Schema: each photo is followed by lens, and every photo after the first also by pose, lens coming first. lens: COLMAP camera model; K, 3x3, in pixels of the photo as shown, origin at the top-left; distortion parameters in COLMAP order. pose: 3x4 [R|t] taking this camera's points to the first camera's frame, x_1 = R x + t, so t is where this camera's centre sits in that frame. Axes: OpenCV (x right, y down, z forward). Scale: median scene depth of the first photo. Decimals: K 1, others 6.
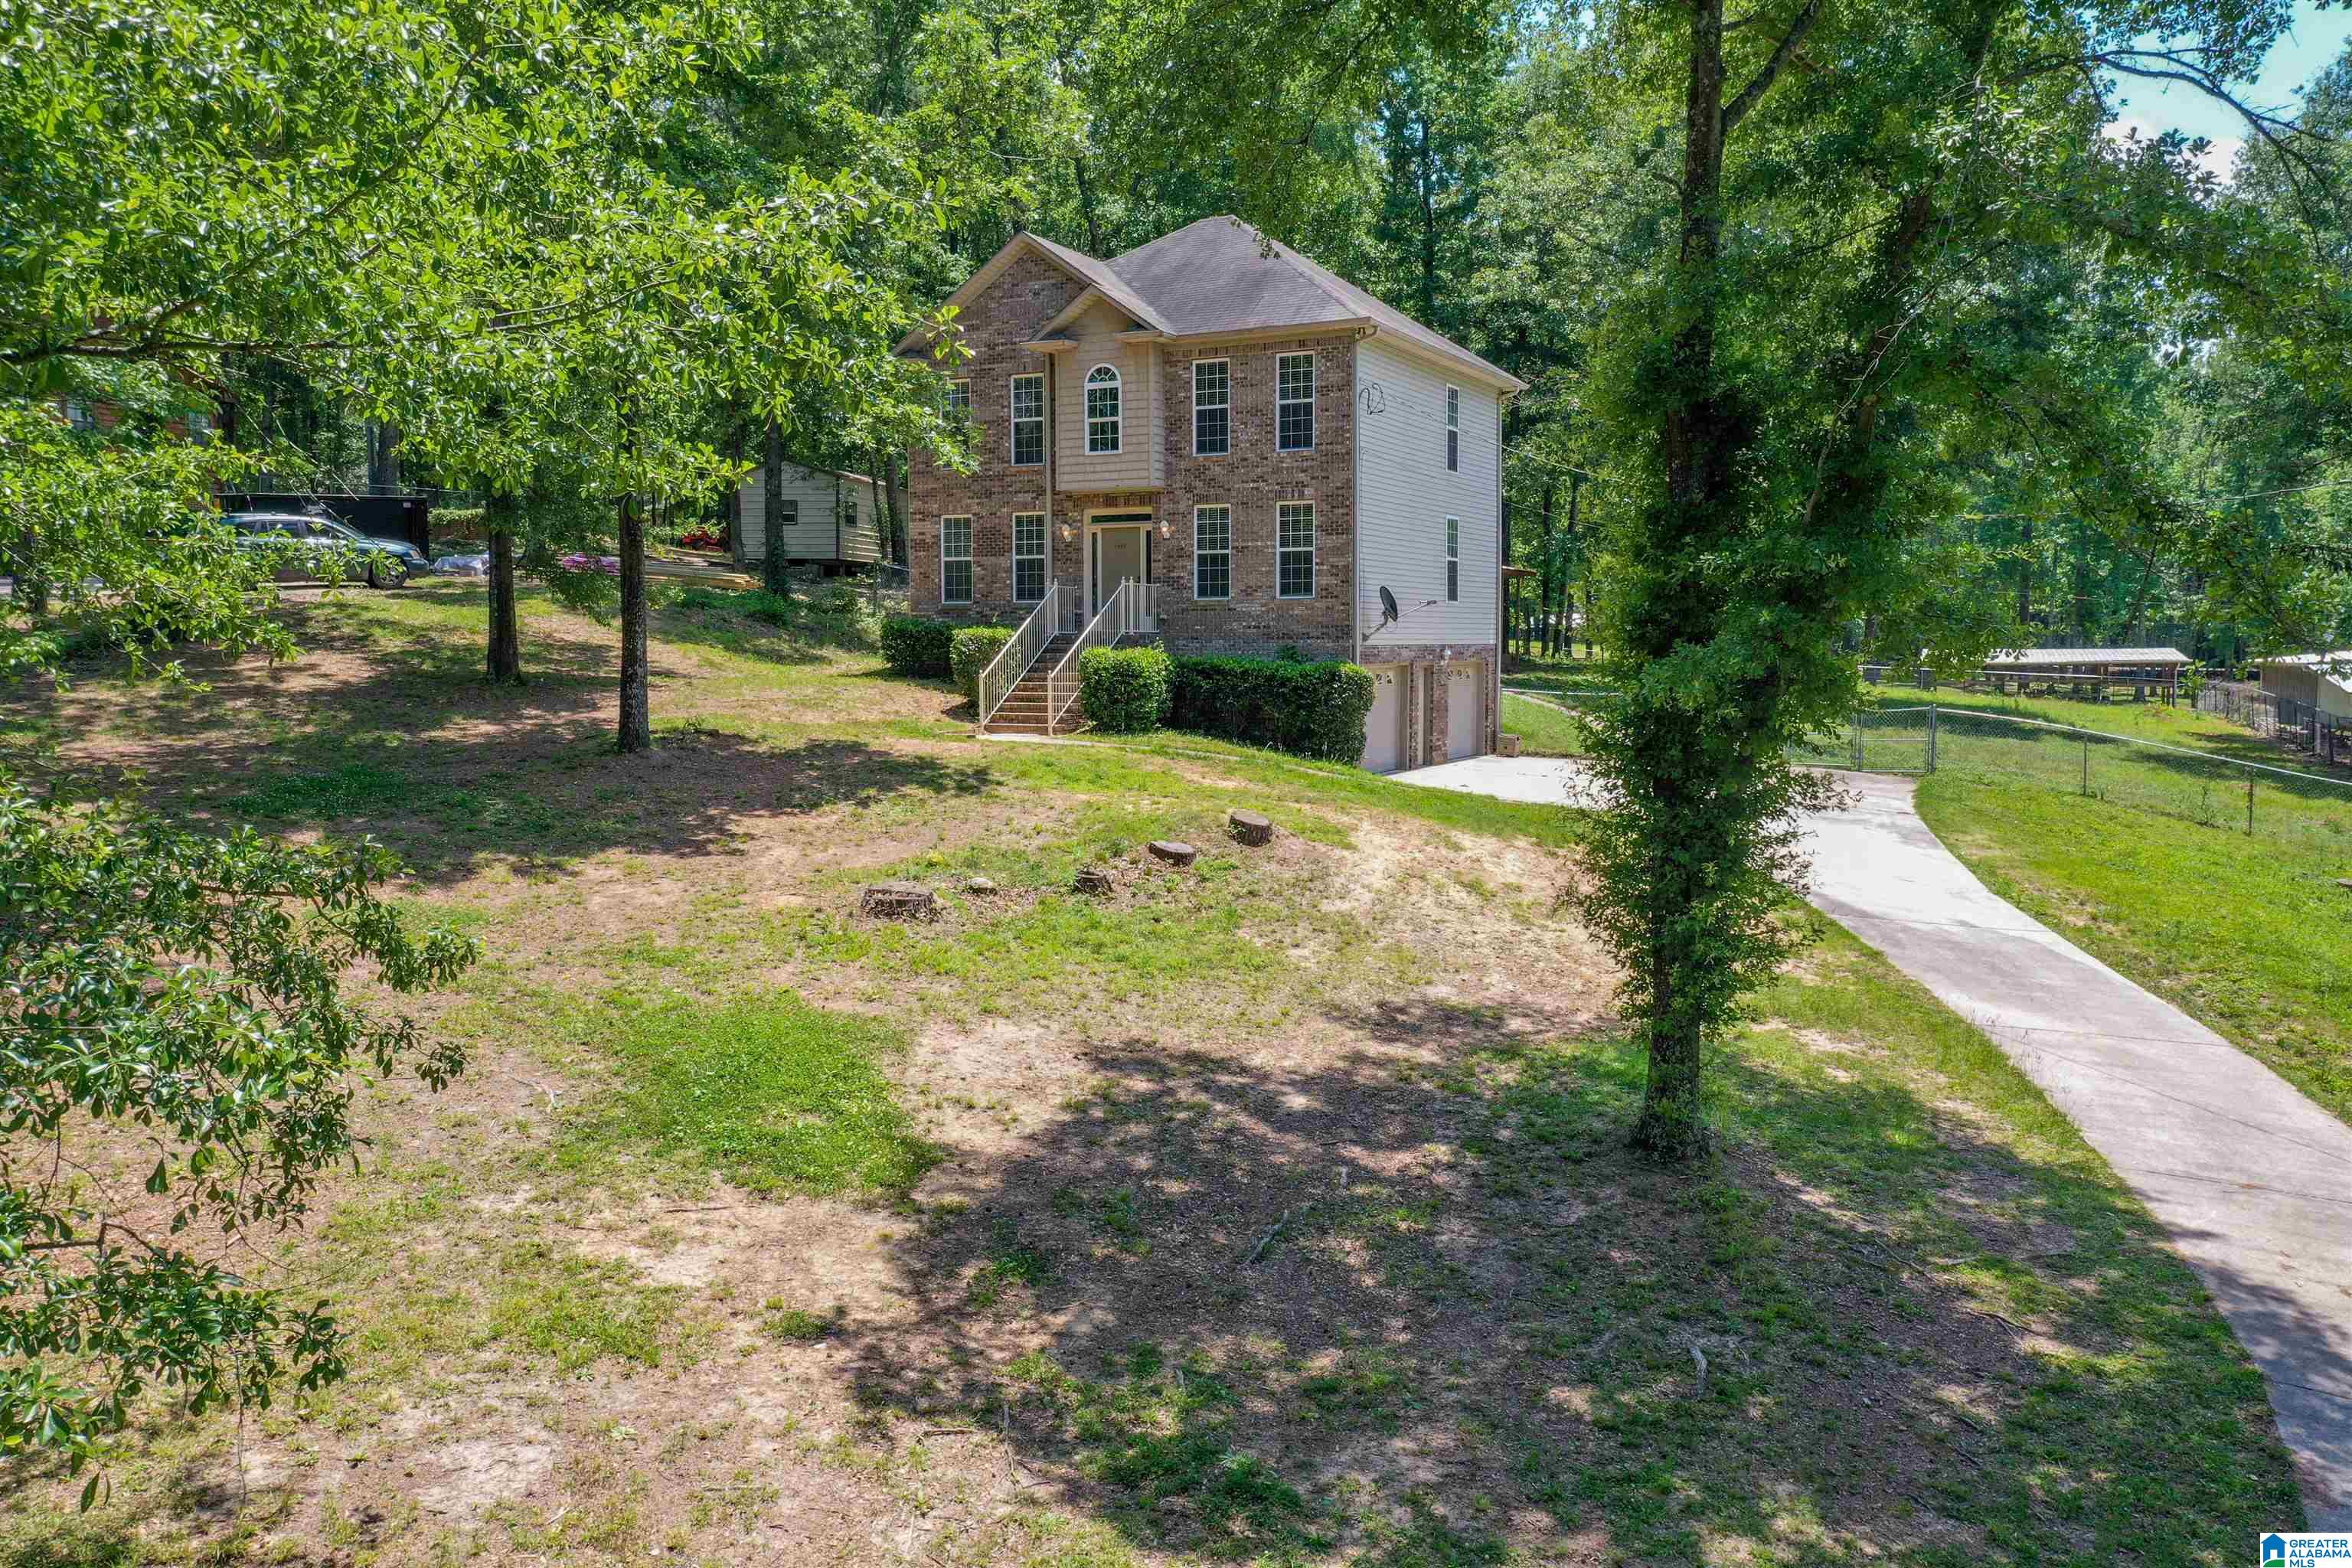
lens RADIAL K [[1797.9, 0, 1176.0], [0, 1797.9, 784.0], [0, 0, 1]] dist [0.001401, -0.006007]
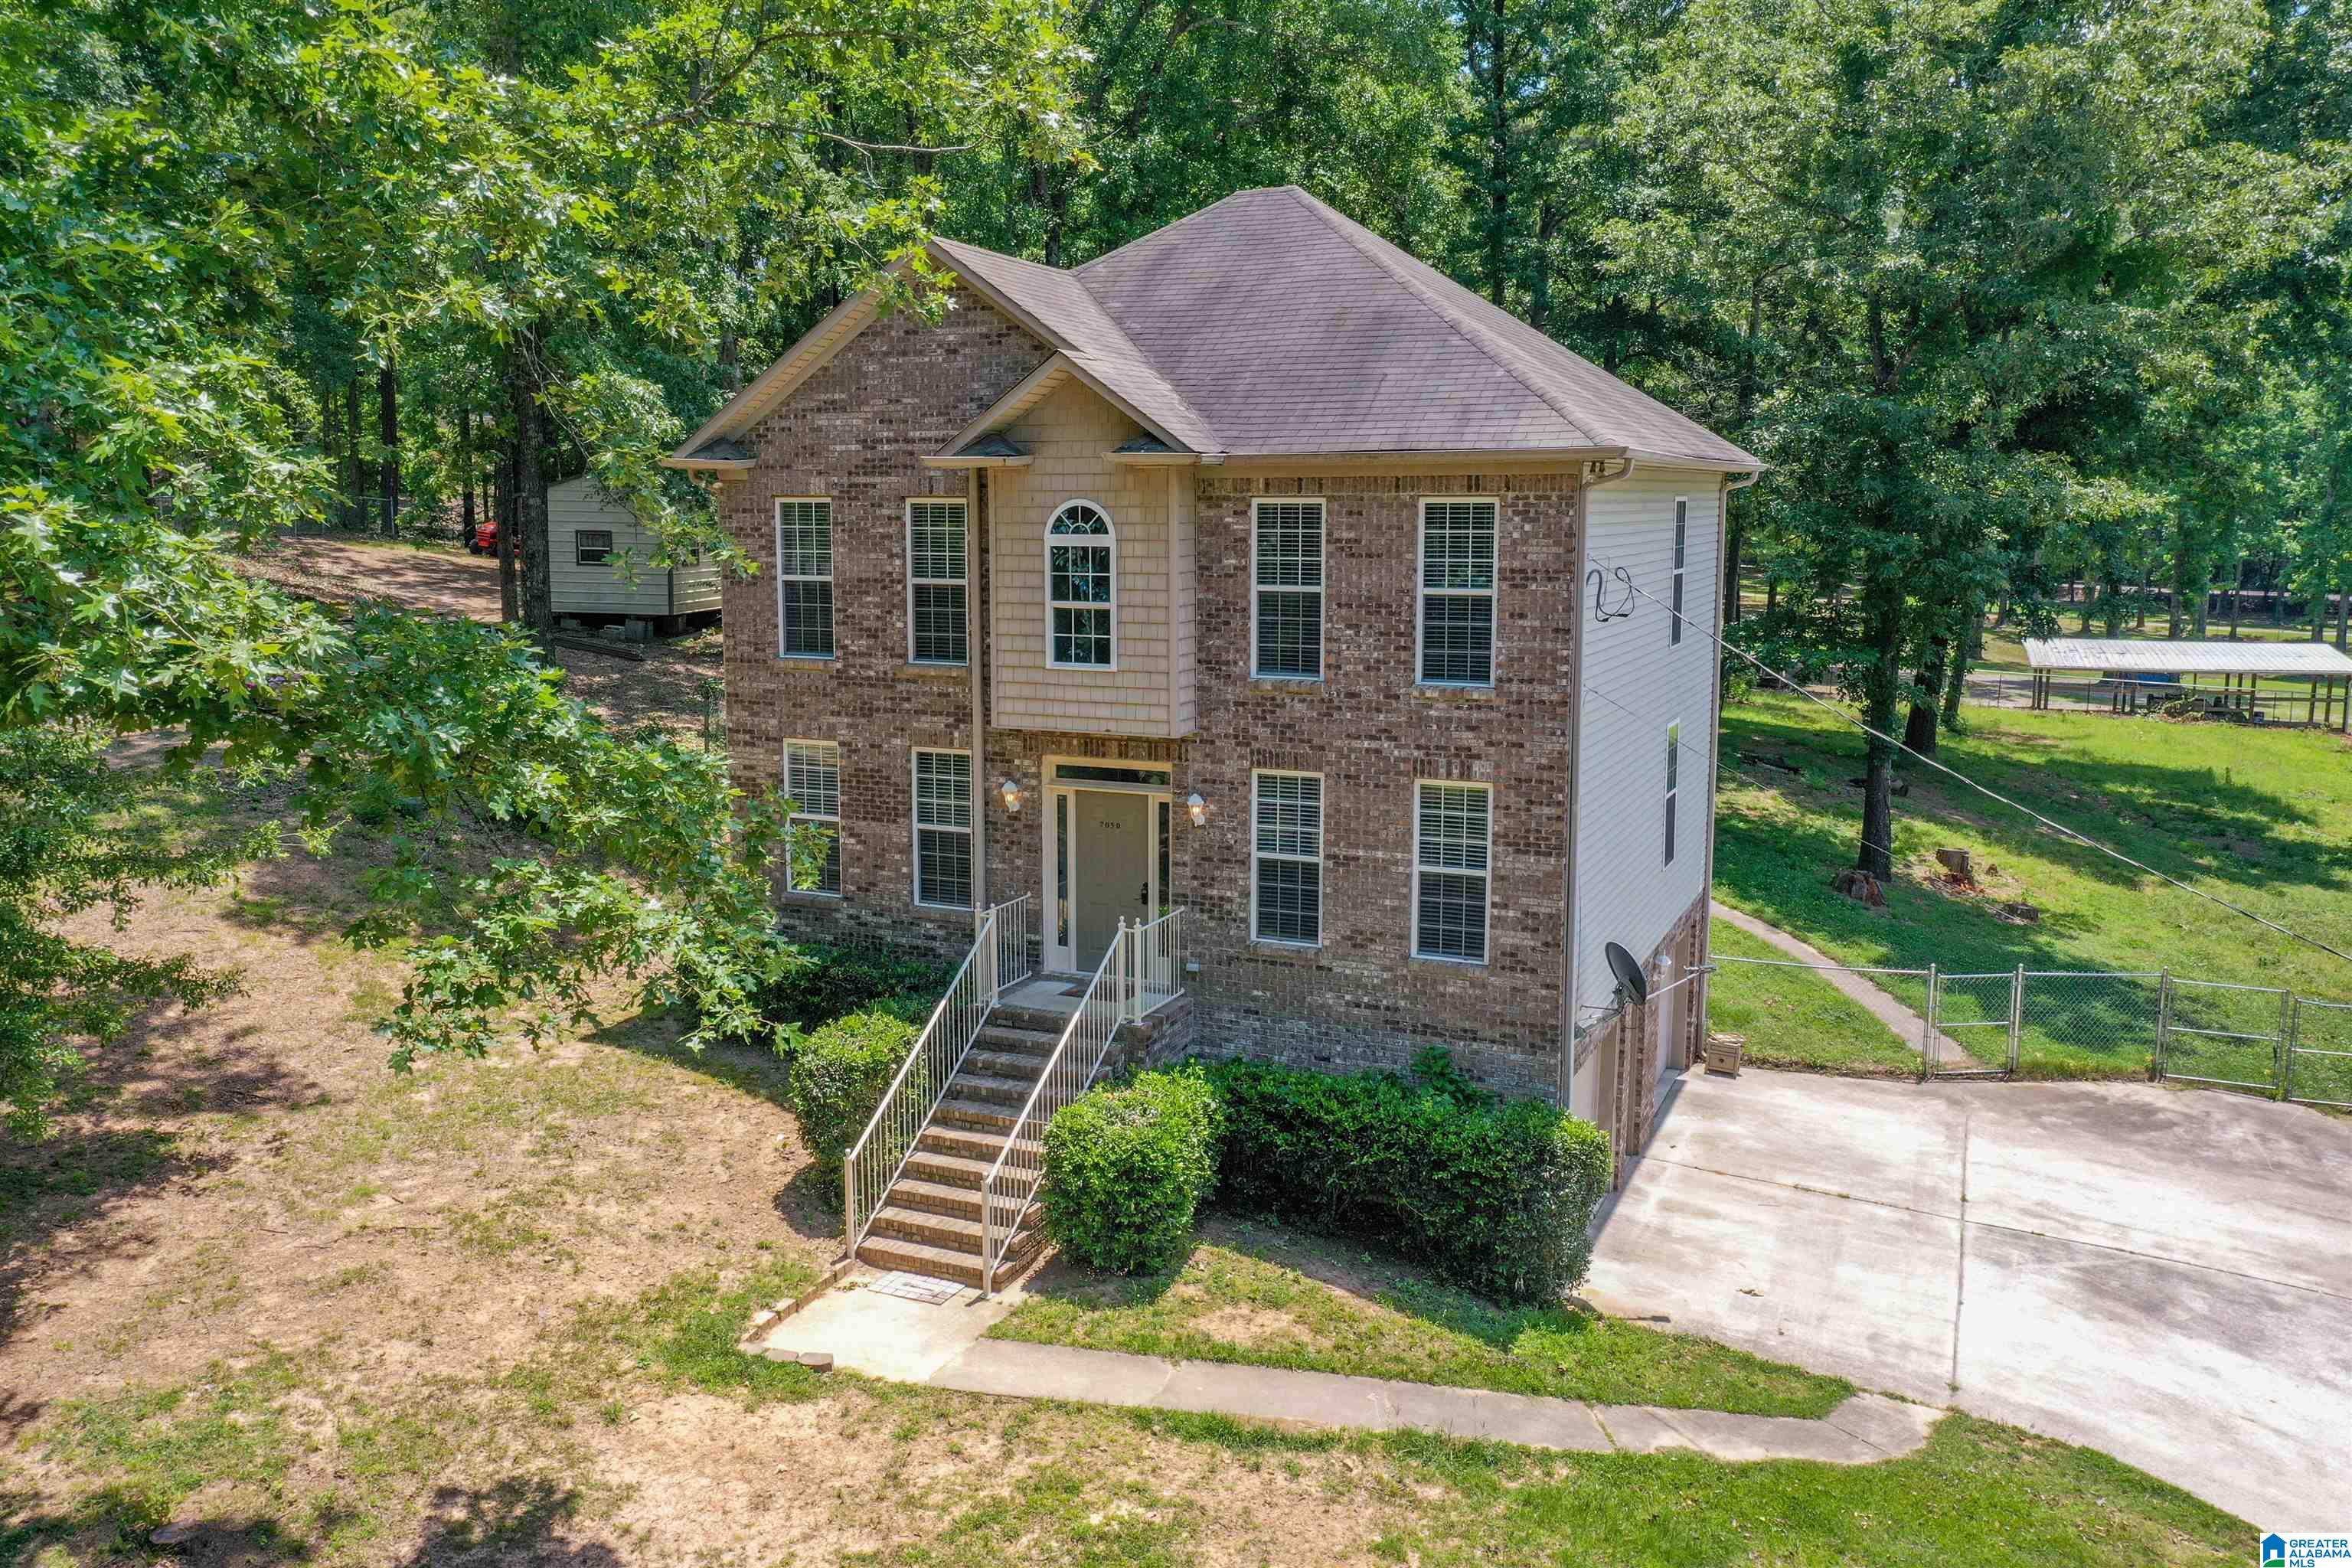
lens RADIAL K [[1818.5, 0, 1169.6], [0, 1818.5, 785.7], [0, 0, 1]] dist [0.007545, -0.003054]
pose [[0.999238, -0.002625, 0.038952, -0.035423], [-0.000197, 0.997384, 0.072289, -0.189094], [-0.039039, -0.072241, 0.996623, 0.464054]]
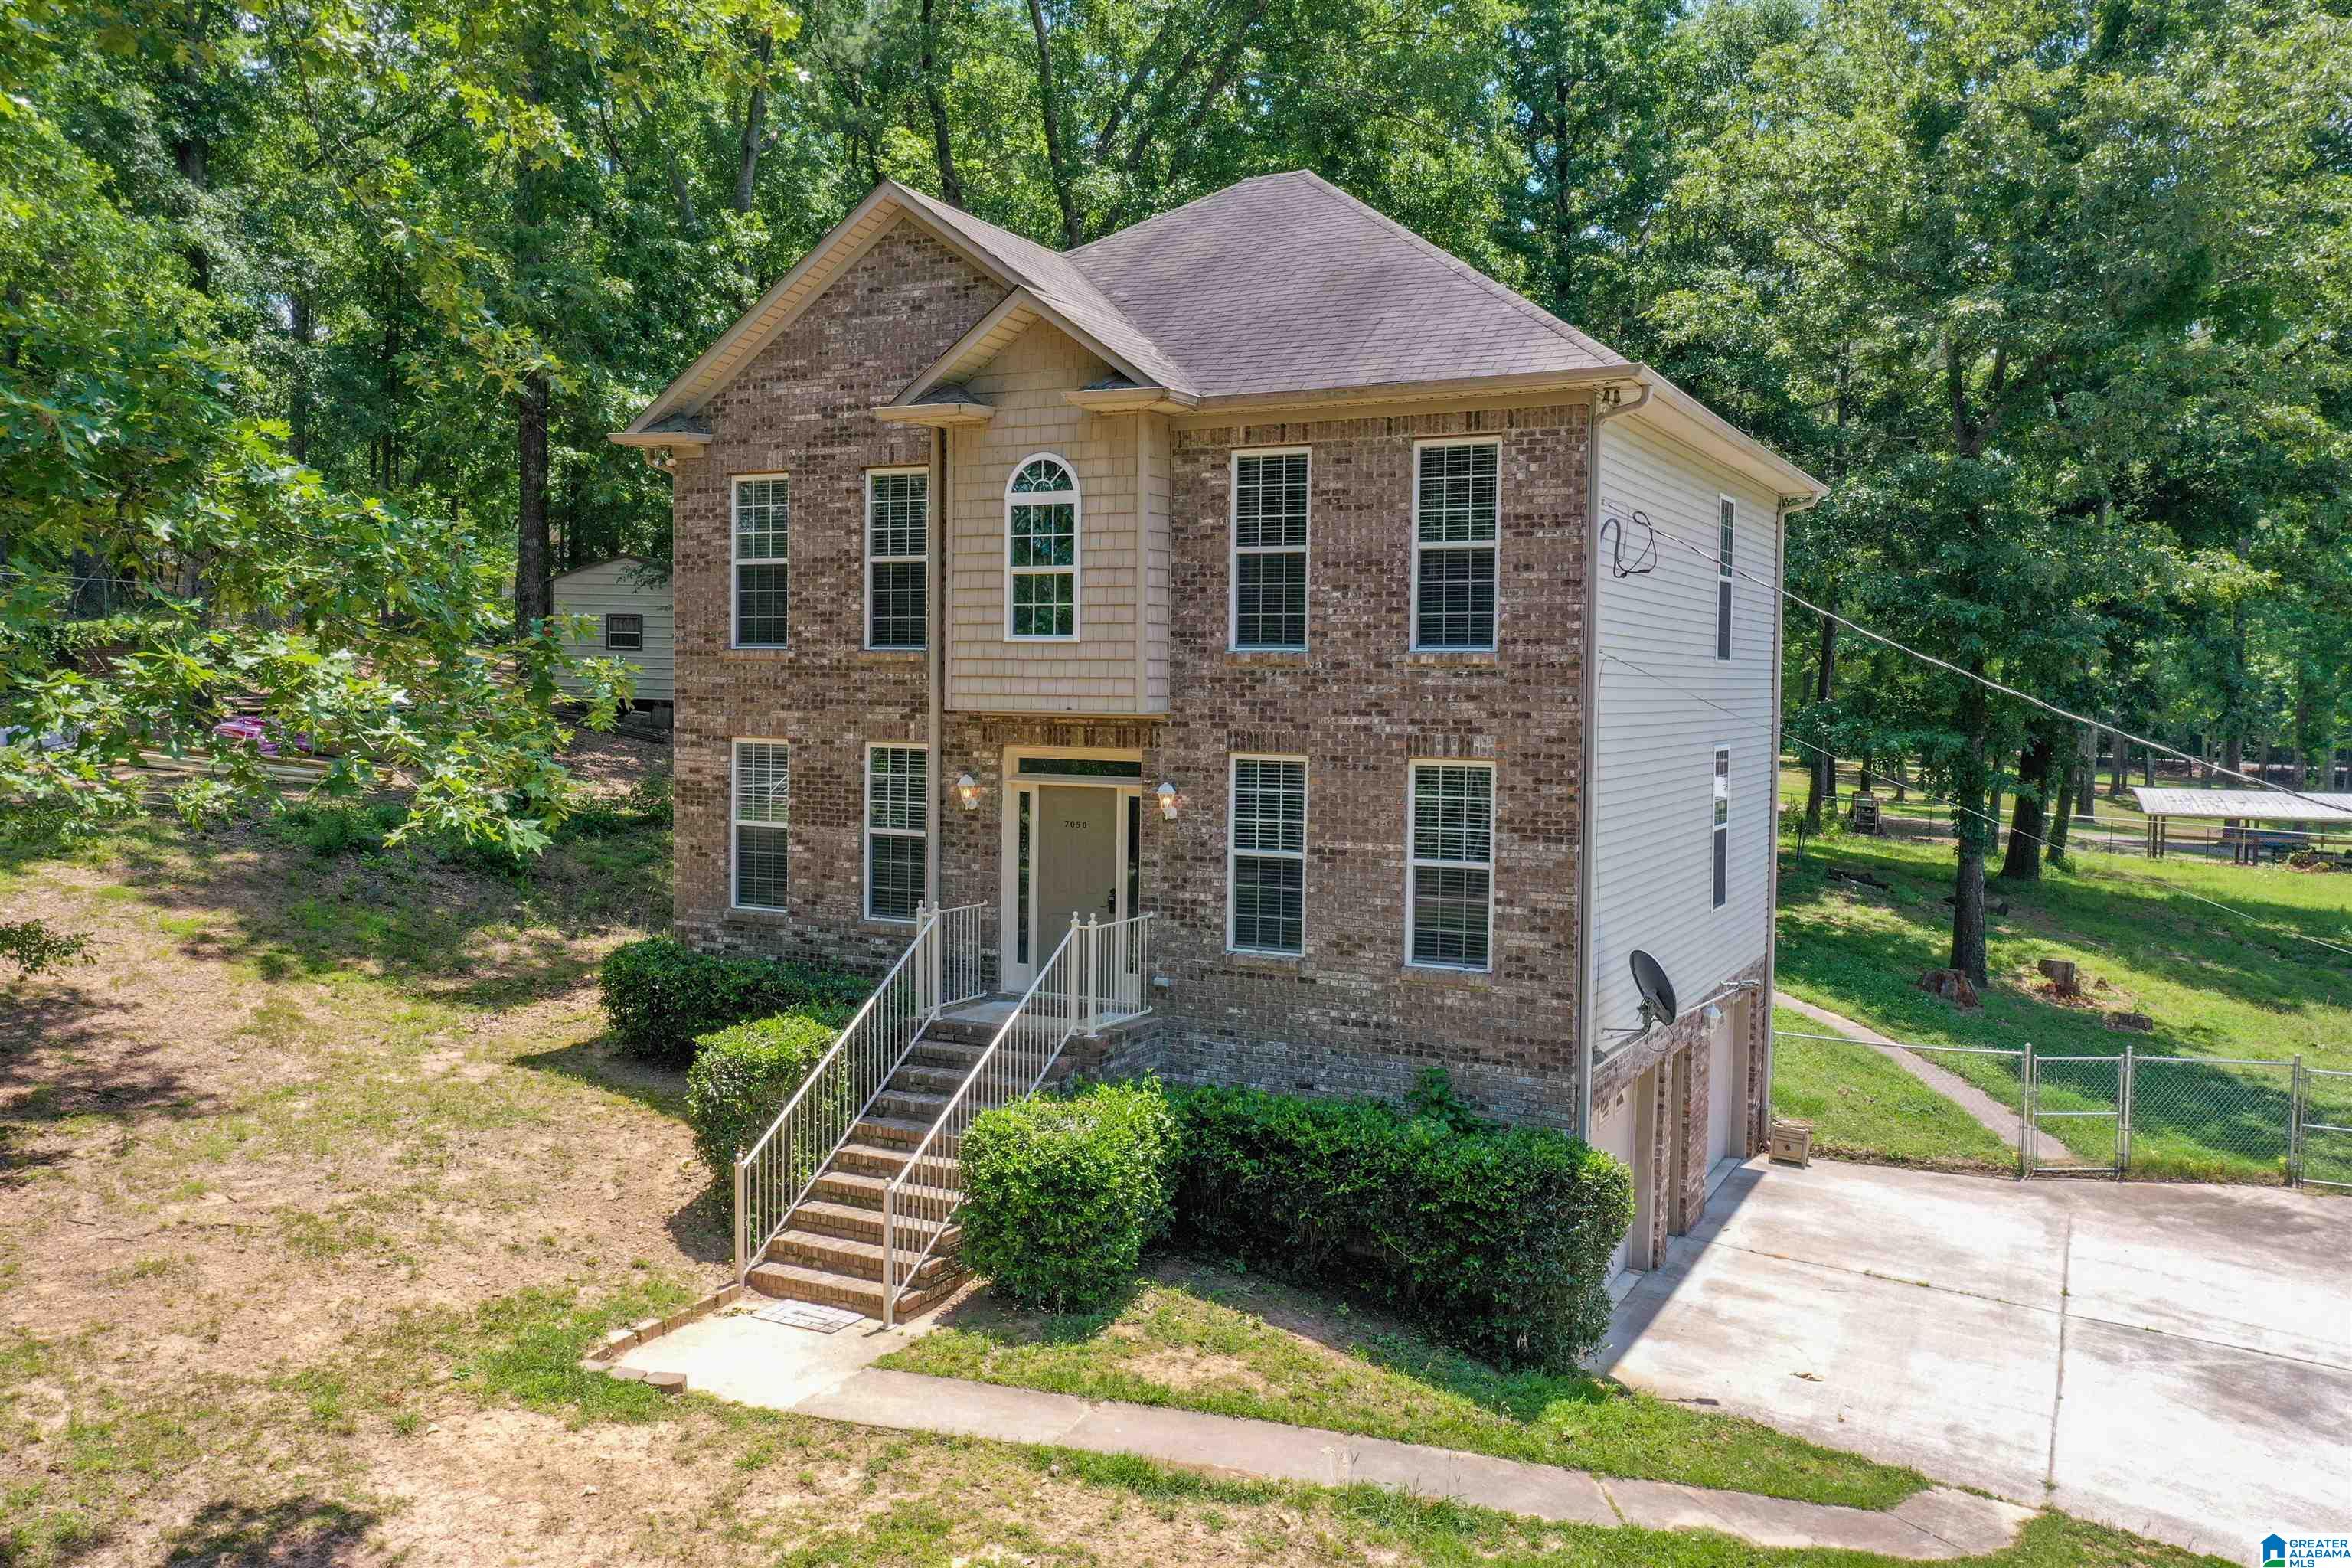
lens RADIAL K [[1830.8, 0, 1170.0], [0, 1830.8, 786.7], [0, 0, 1]] dist [0.004166, -0.004956]
pose [[0.999788, 0.016930, -0.011755, 0.000149], [-0.017209, 0.999561, -0.024102, -0.134539], [0.011342, 0.024299, 0.999640, 0.518210]]
